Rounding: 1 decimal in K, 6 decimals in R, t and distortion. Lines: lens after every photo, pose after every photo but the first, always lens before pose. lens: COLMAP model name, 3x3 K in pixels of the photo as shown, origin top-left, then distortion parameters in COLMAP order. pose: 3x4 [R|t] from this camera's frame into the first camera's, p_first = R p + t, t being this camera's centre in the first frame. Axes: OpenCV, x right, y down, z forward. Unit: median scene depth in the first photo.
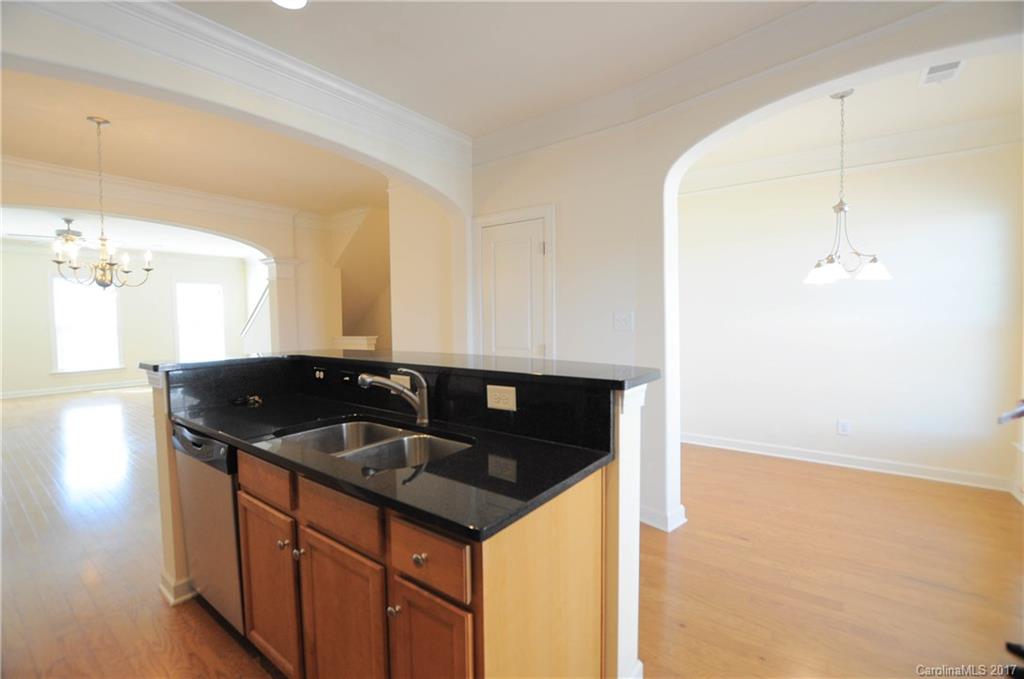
lens RADIAL K [[448.5, 0, 514.8], [0, 448.5, 339.7], [0, 0, 1]] dist [-0.036580, 0.004585]
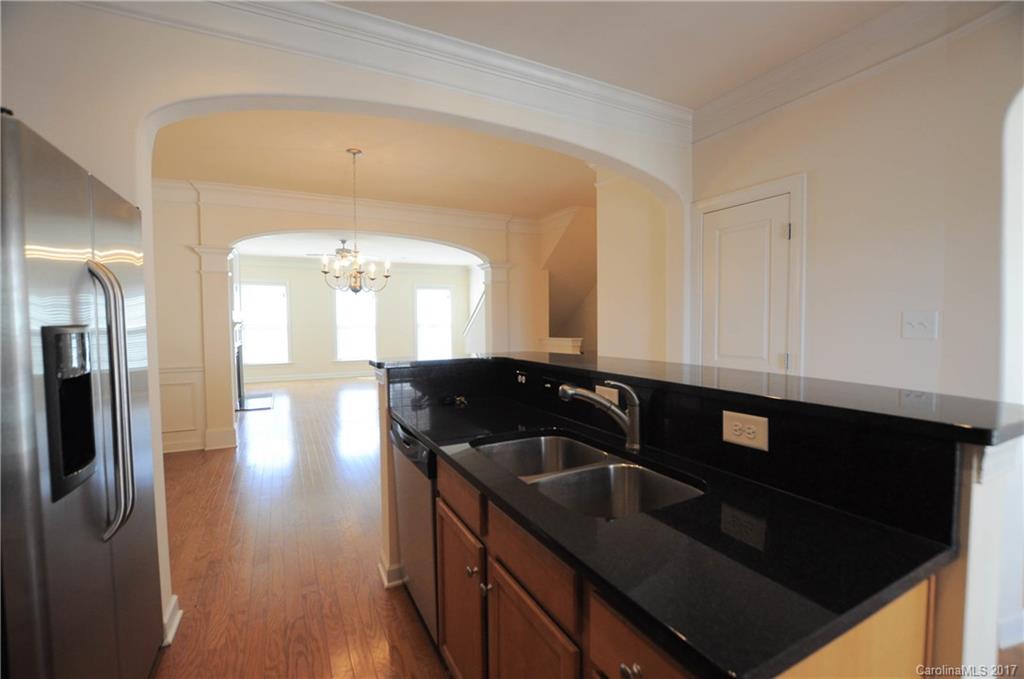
lens RADIAL K [[448.5, 0, 514.8], [0, 448.5, 339.7], [0, 0, 1]] dist [-0.036580, 0.004585]
pose [[0.900700, 0.021470, -0.433911, -0.047669], [-0.023163, 0.999731, 0.001387, -0.007261], [0.433824, 0.008801, 0.900955, 0.161333]]
